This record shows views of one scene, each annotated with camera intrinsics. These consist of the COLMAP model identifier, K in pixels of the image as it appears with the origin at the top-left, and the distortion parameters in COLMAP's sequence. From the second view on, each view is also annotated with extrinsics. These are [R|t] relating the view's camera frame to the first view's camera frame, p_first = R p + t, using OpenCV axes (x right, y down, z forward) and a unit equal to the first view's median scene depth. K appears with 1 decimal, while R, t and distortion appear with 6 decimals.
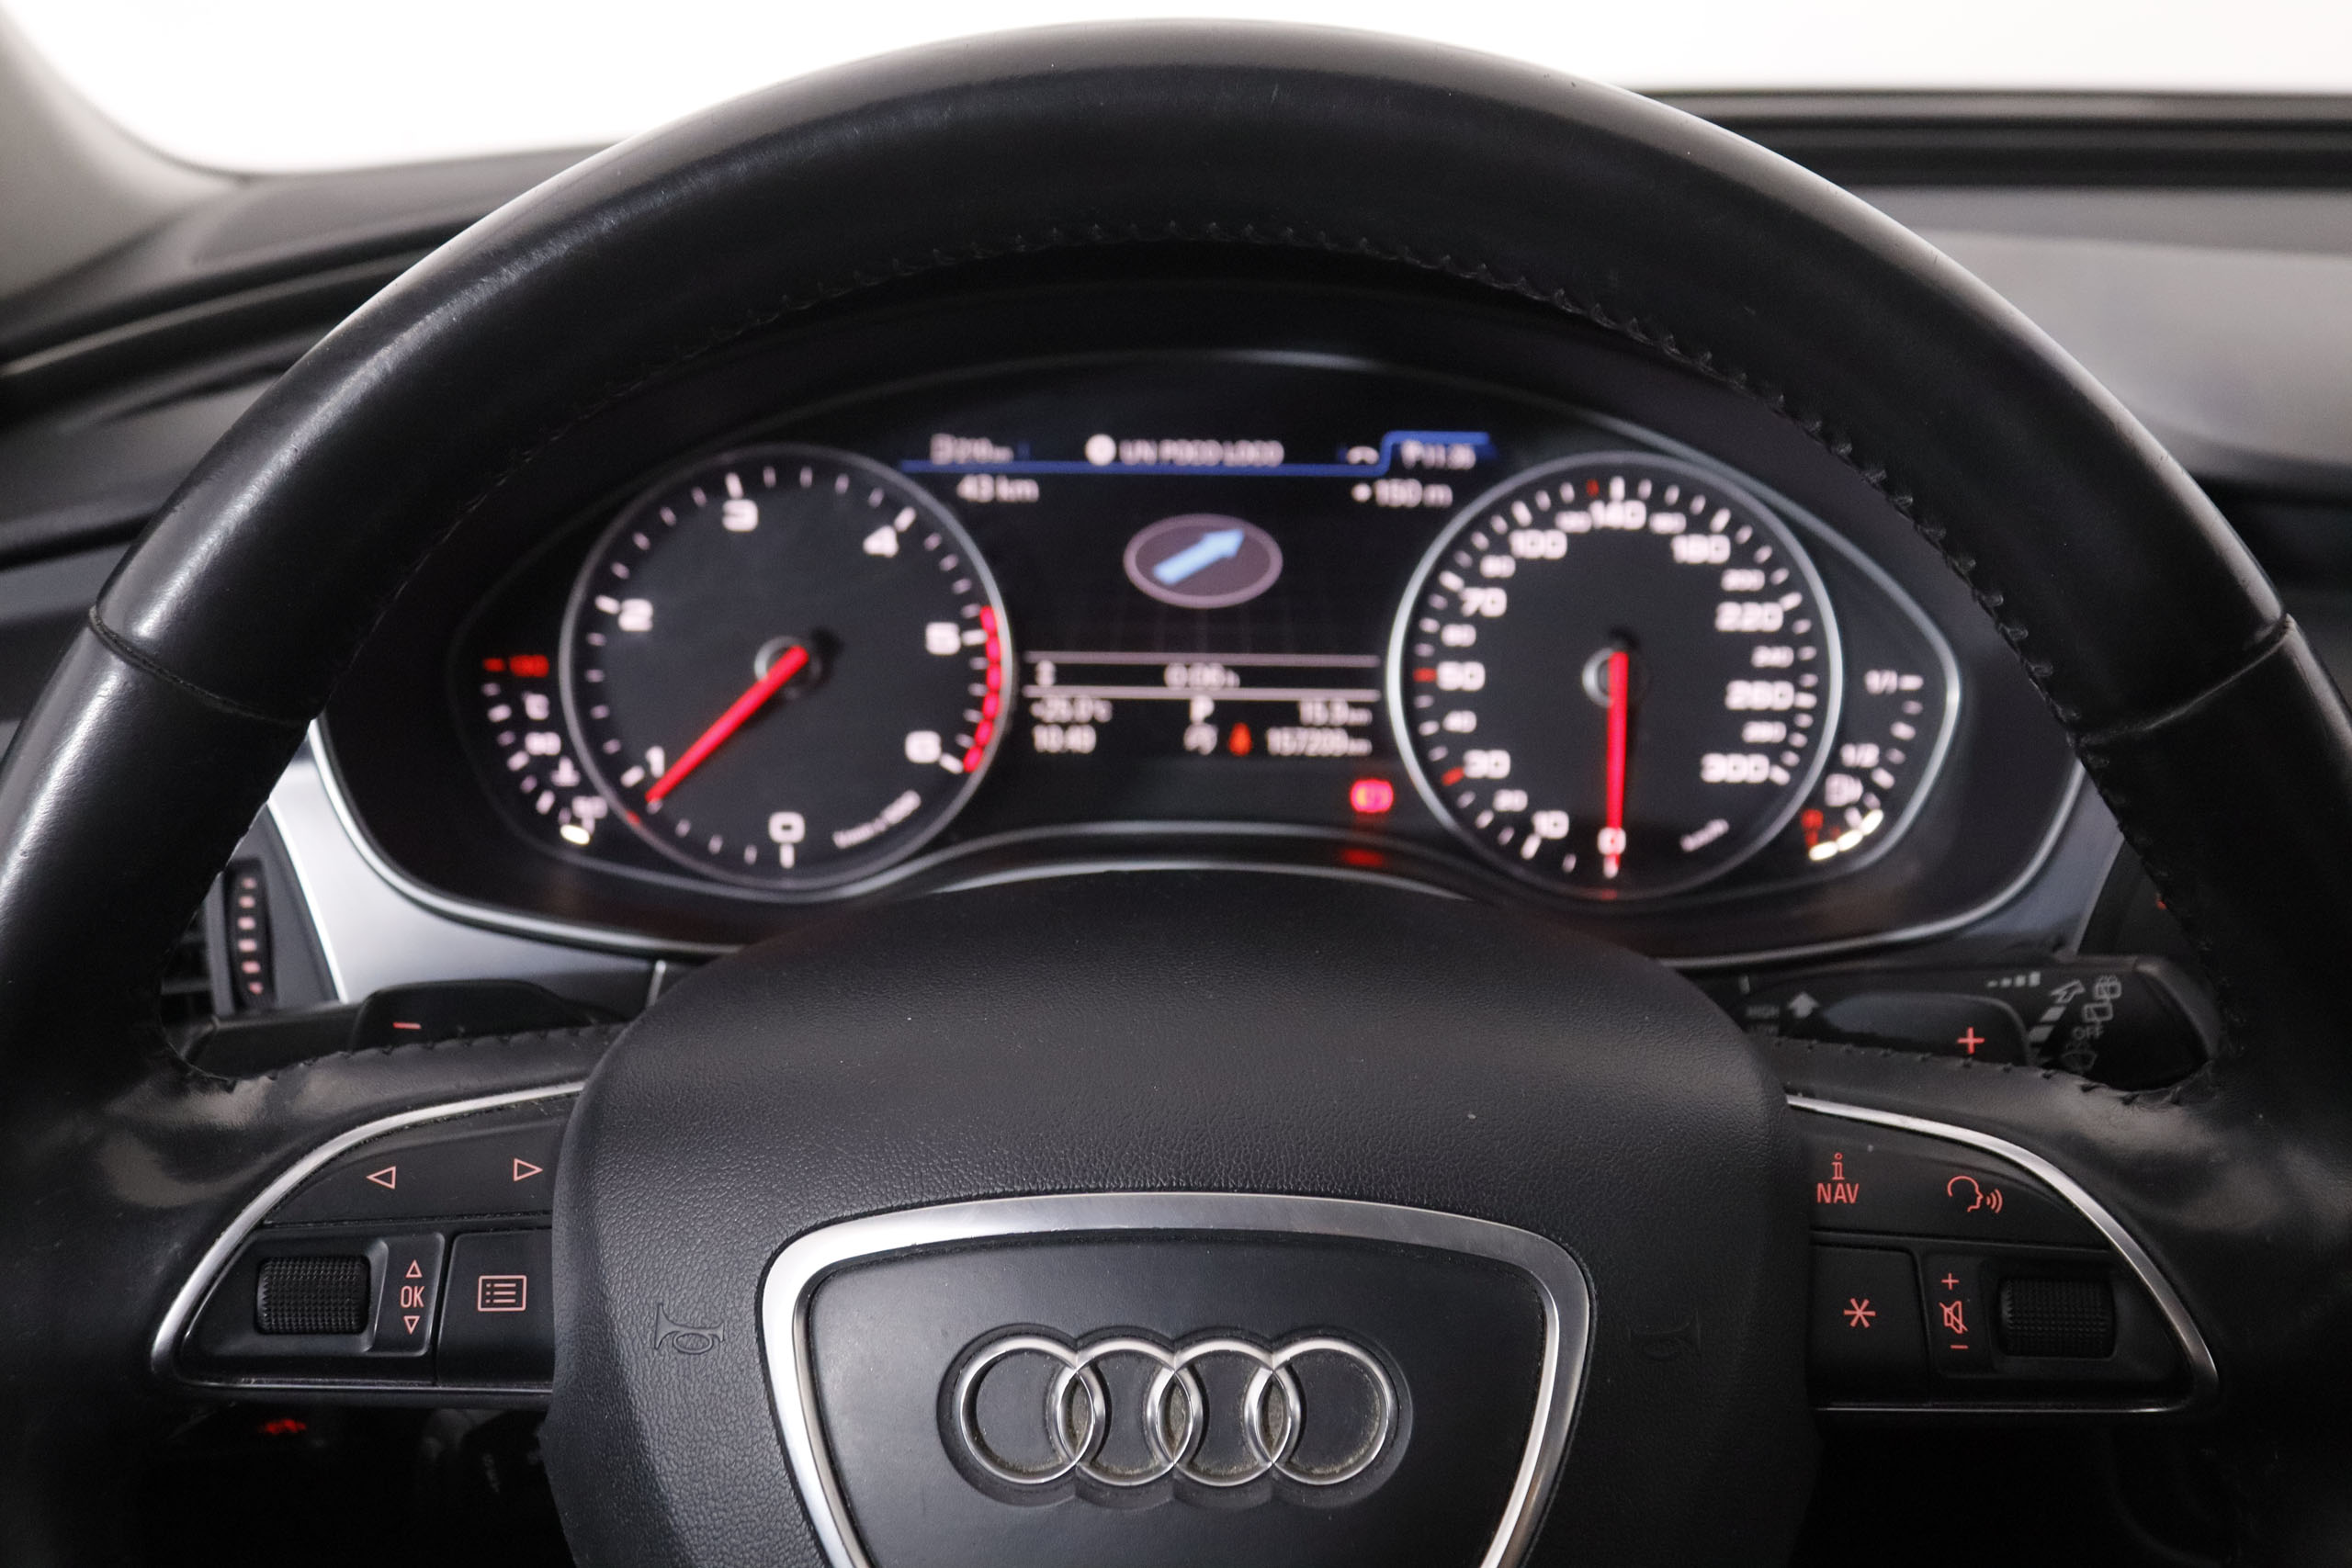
lens RADIAL K [[2155.7, 0, 1178.8], [0, 2155.7, 806.4], [0, 0, 1]] dist [-0.077162, 0.000000]
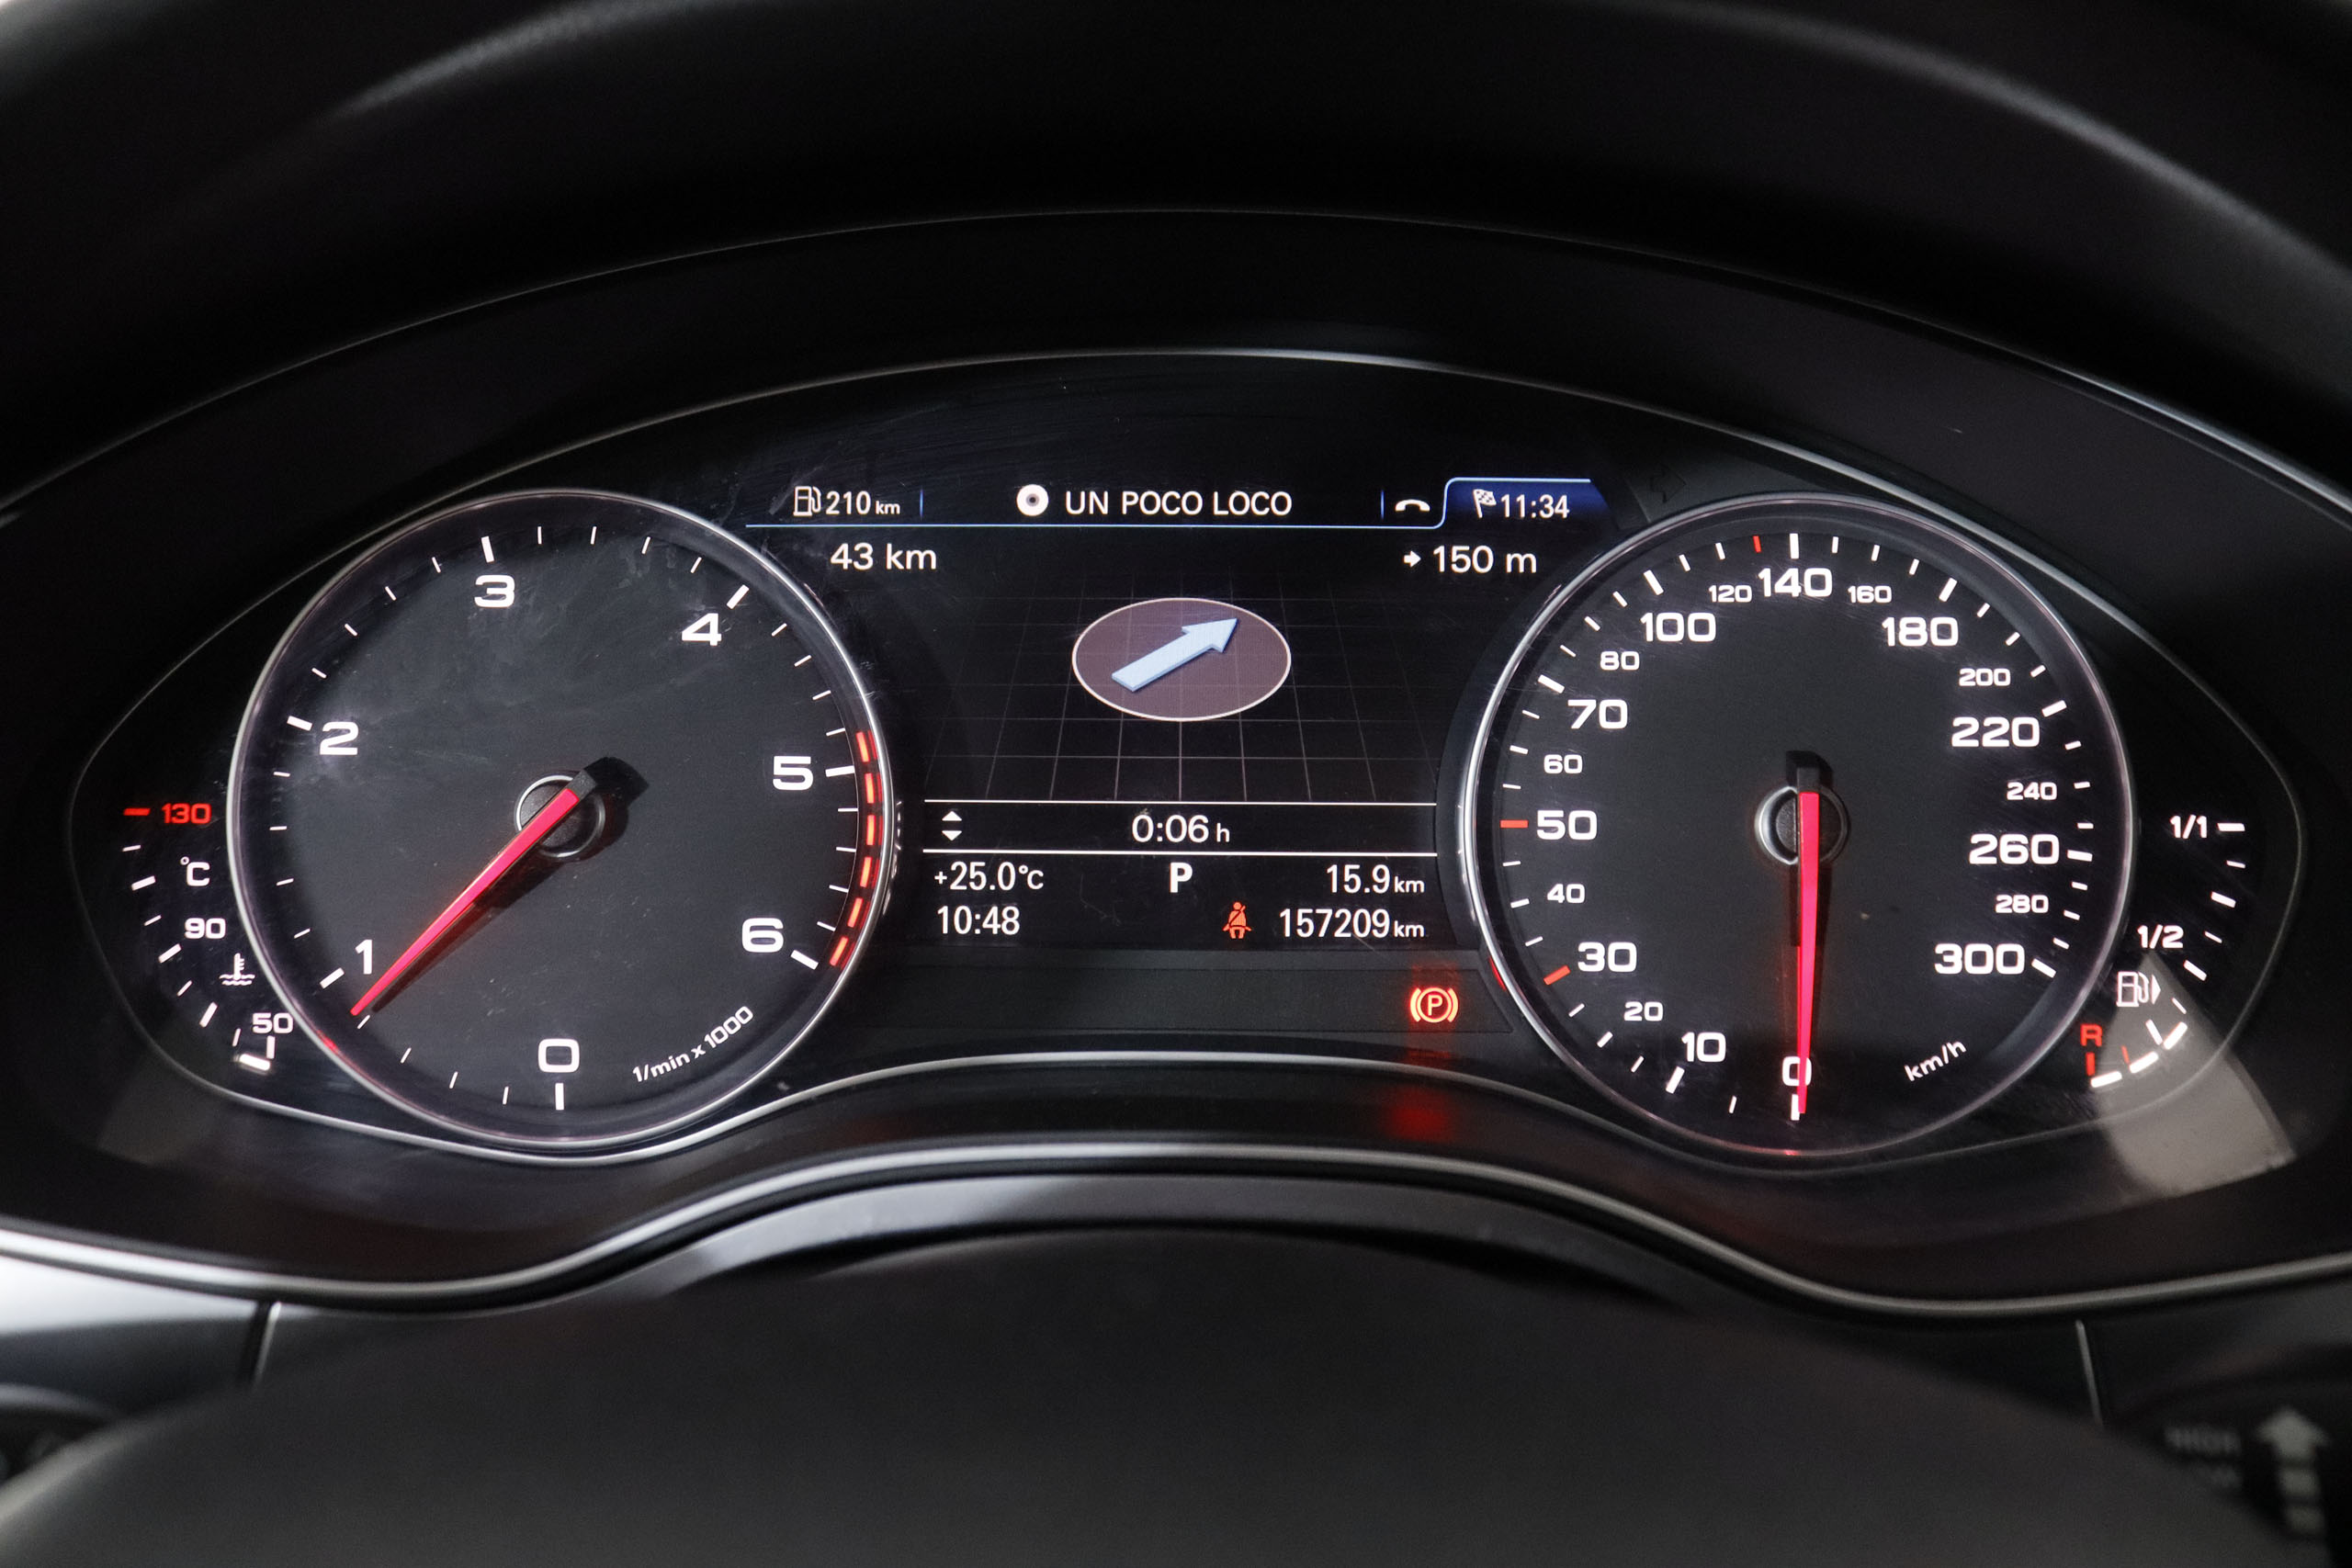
lens RADIAL K [[1921.2, 0, 1172.8], [0, 1921.2, 770.3], [0, 0, 1]] dist [-0.153200, 0.099609]
pose [[0.999976, -0.005064, -0.004813, 0.012005], [0.004609, 0.995899, -0.090354, -0.024612], [0.005250, 0.090330, 0.995898, 0.410527]]
